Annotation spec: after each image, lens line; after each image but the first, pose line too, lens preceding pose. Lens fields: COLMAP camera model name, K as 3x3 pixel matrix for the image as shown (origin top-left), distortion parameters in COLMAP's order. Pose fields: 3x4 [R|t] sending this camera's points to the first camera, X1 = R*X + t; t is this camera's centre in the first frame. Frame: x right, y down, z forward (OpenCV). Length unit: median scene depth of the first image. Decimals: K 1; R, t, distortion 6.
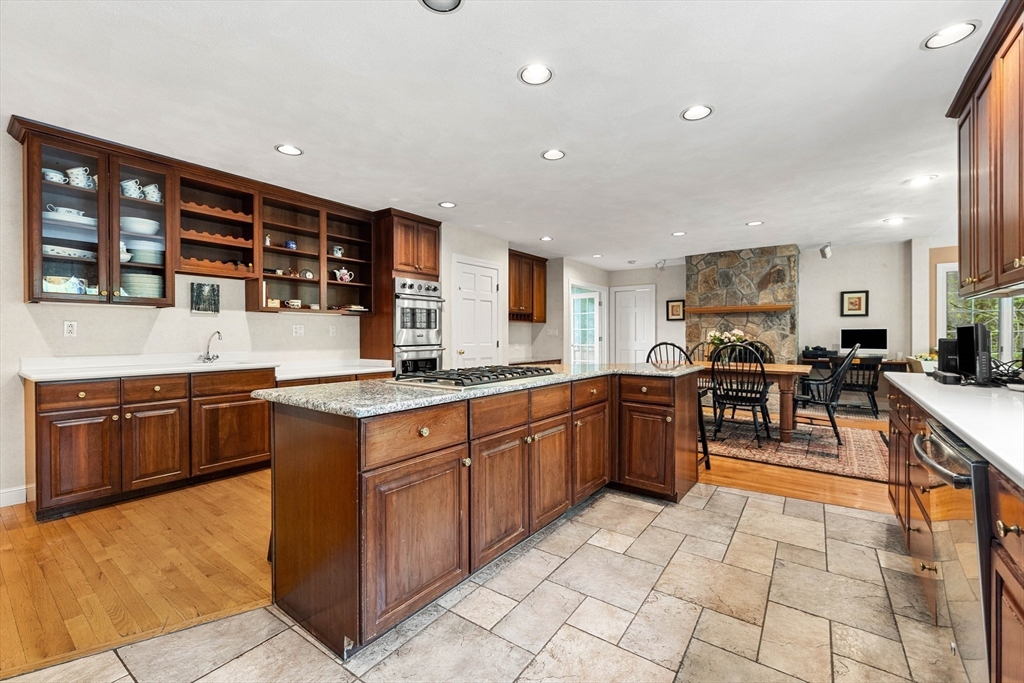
lens RADIAL K [[428.8, 0, 509.3], [0, 428.8, 336.5], [0, 0, 1]] dist [-0.000338, -0.000057]
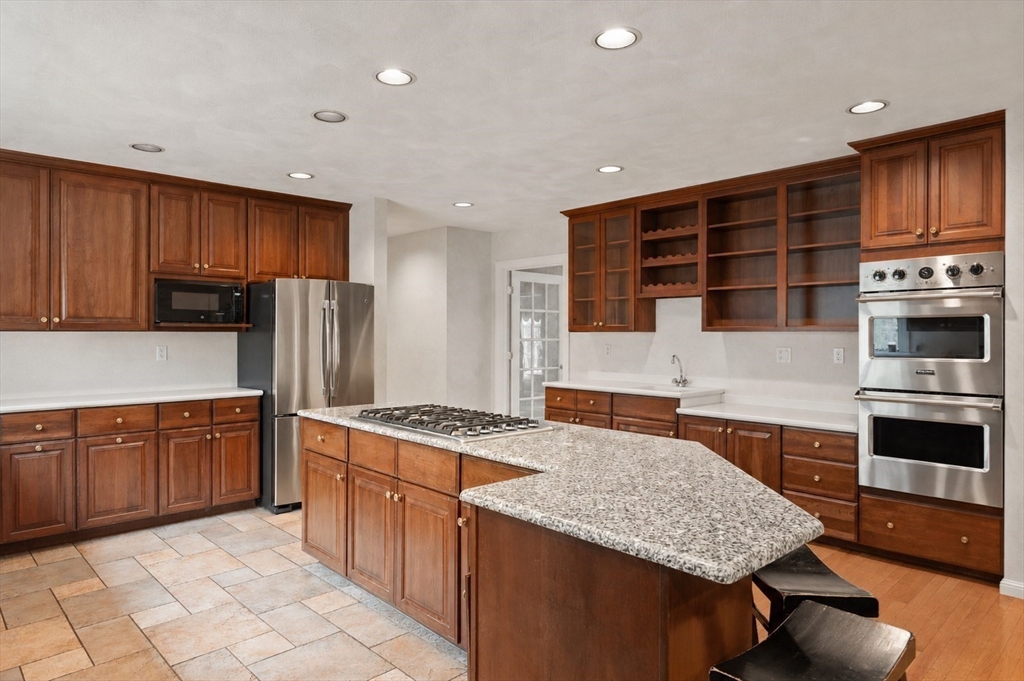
lens RADIAL K [[622.3, 0, 512.0], [0, 622.3, 340.5], [0, 0, 1]] dist [0.001123, 0.000629]
pose [[-0.180673, 0.006254, -0.983523, 0.593985], [-0.007846, 0.999939, 0.007799, -0.041449], [0.983512, 0.009126, -0.180613, 0.695895]]
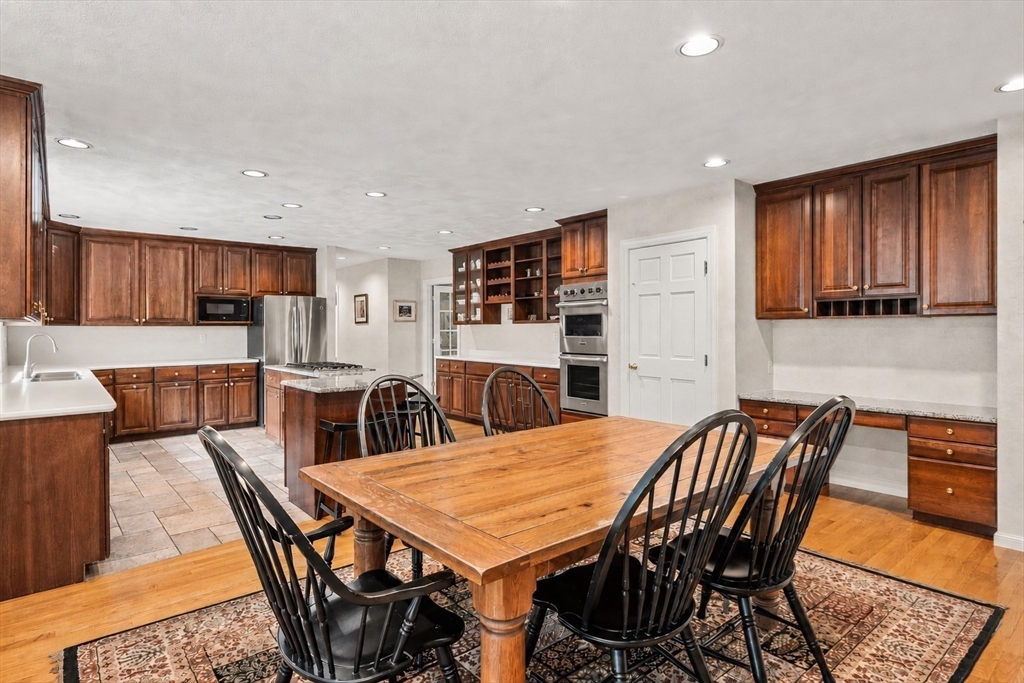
lens RADIAL K [[551.6, 0, 512.7], [0, 551.6, 334.3], [0, 0, 1]] dist [0.003263, 0.000053]
pose [[-0.233965, 0.006897, -0.972221, 1.024723], [-0.000176, 0.999975, 0.007136, -0.031895], [0.972245, 0.001841, -0.233958, 1.181177]]
